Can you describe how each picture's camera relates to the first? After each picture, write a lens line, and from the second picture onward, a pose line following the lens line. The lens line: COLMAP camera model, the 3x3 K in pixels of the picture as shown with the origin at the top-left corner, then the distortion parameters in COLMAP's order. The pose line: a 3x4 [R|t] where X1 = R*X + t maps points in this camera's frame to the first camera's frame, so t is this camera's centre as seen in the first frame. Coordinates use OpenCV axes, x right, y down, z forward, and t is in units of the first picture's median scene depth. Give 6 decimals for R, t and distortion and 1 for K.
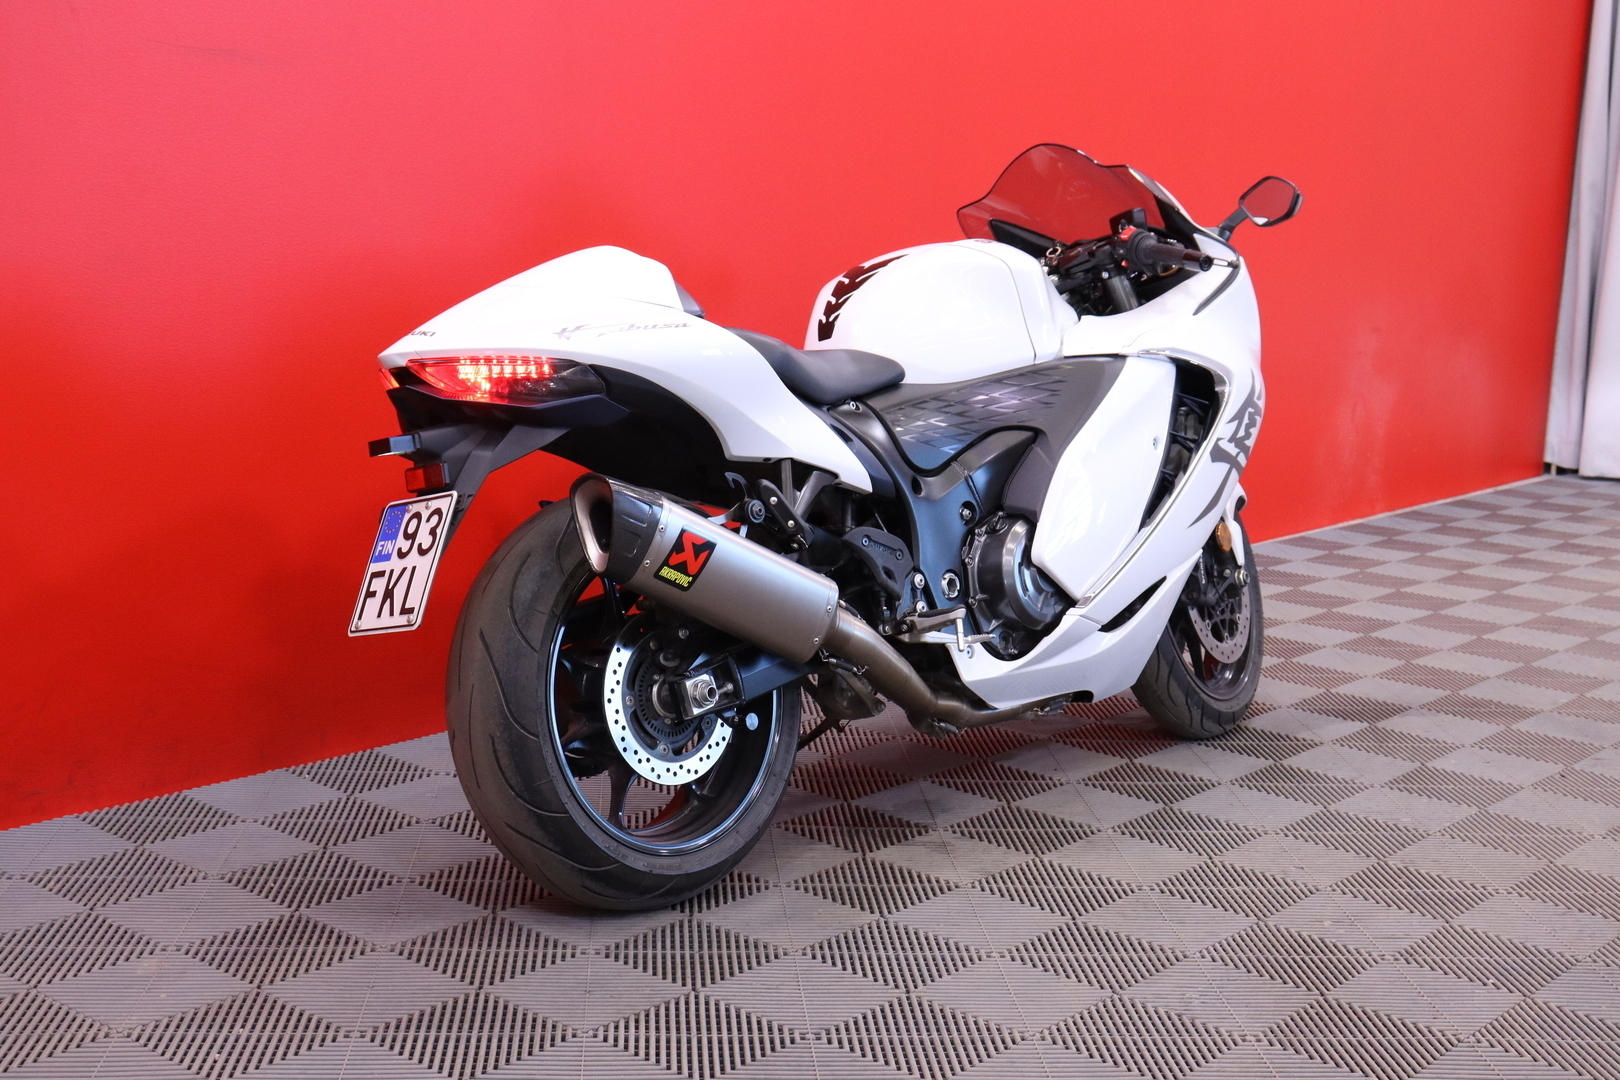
lens RADIAL K [[2108.0, 0, 811.9], [0, 2108.0, 540.6], [0, 0, 1]] dist [-0.019852, 0.000000]
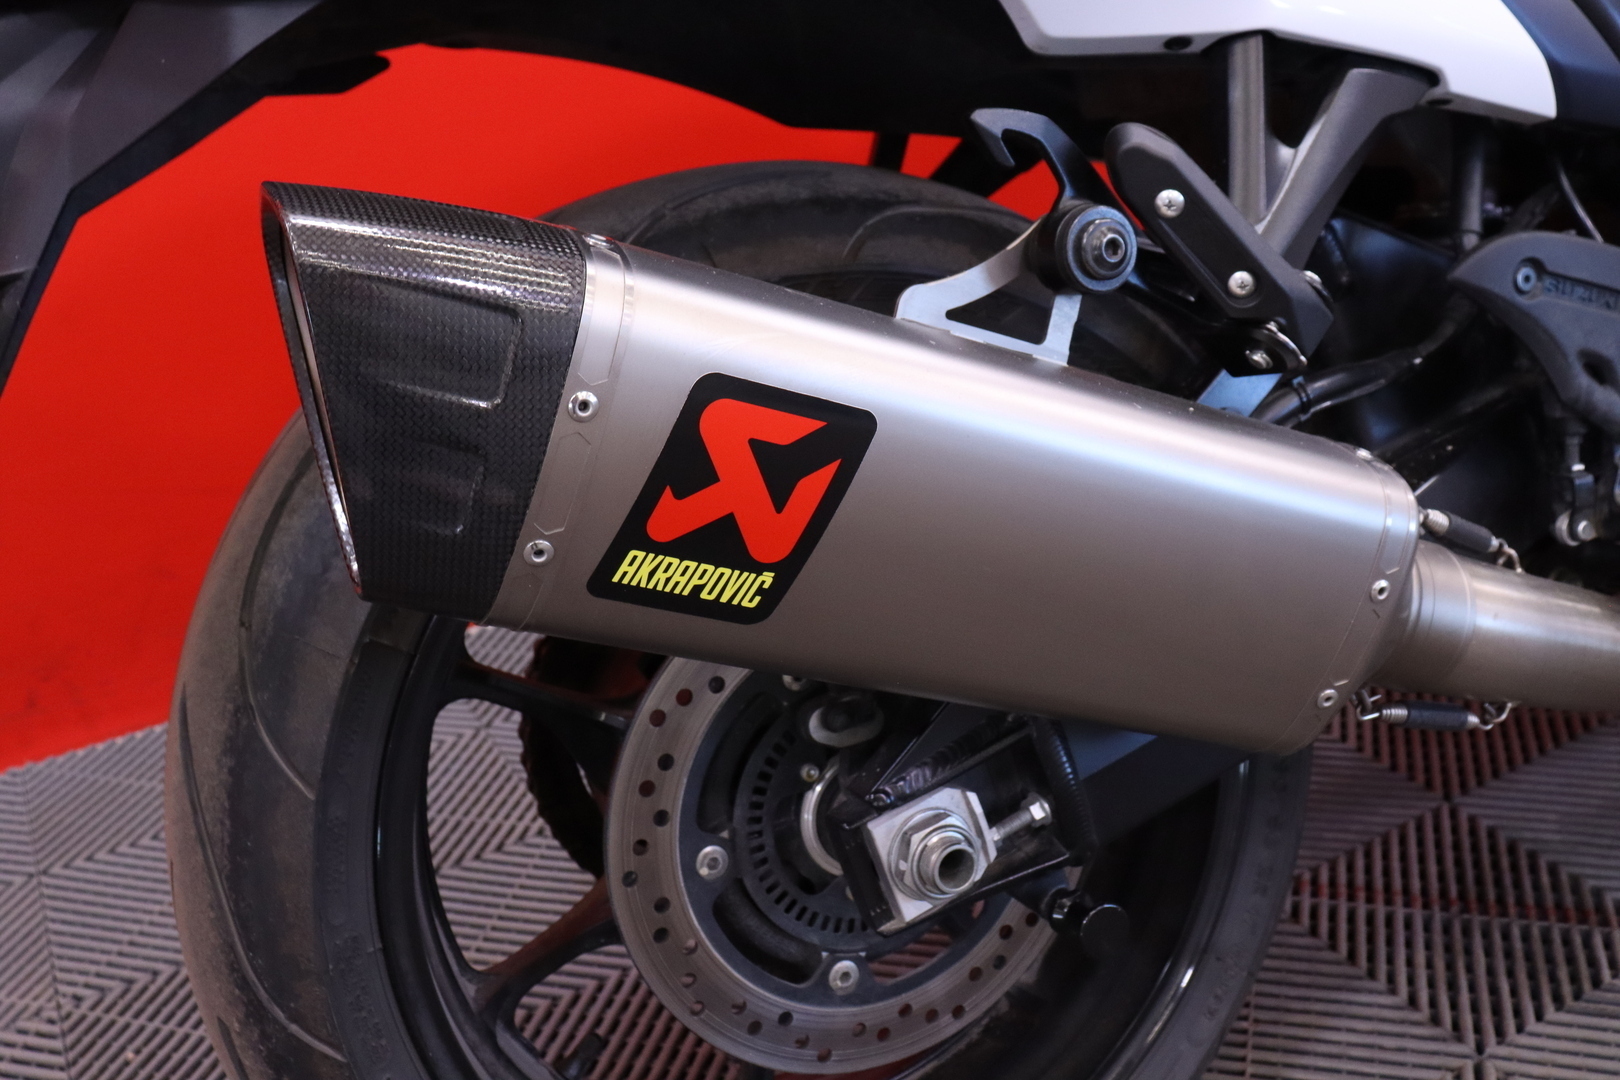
lens RADIAL K [[1591.7, 0, 806.2], [0, 1591.7, 536.5], [0, 0, 1]] dist [-0.041821, 0.000000]
pose [[0.926770, 0.035078, -0.373987, 0.015895], [0.065360, 0.965383, 0.252514, -0.031803], [0.369898, -0.258467, 0.892396, 0.787024]]
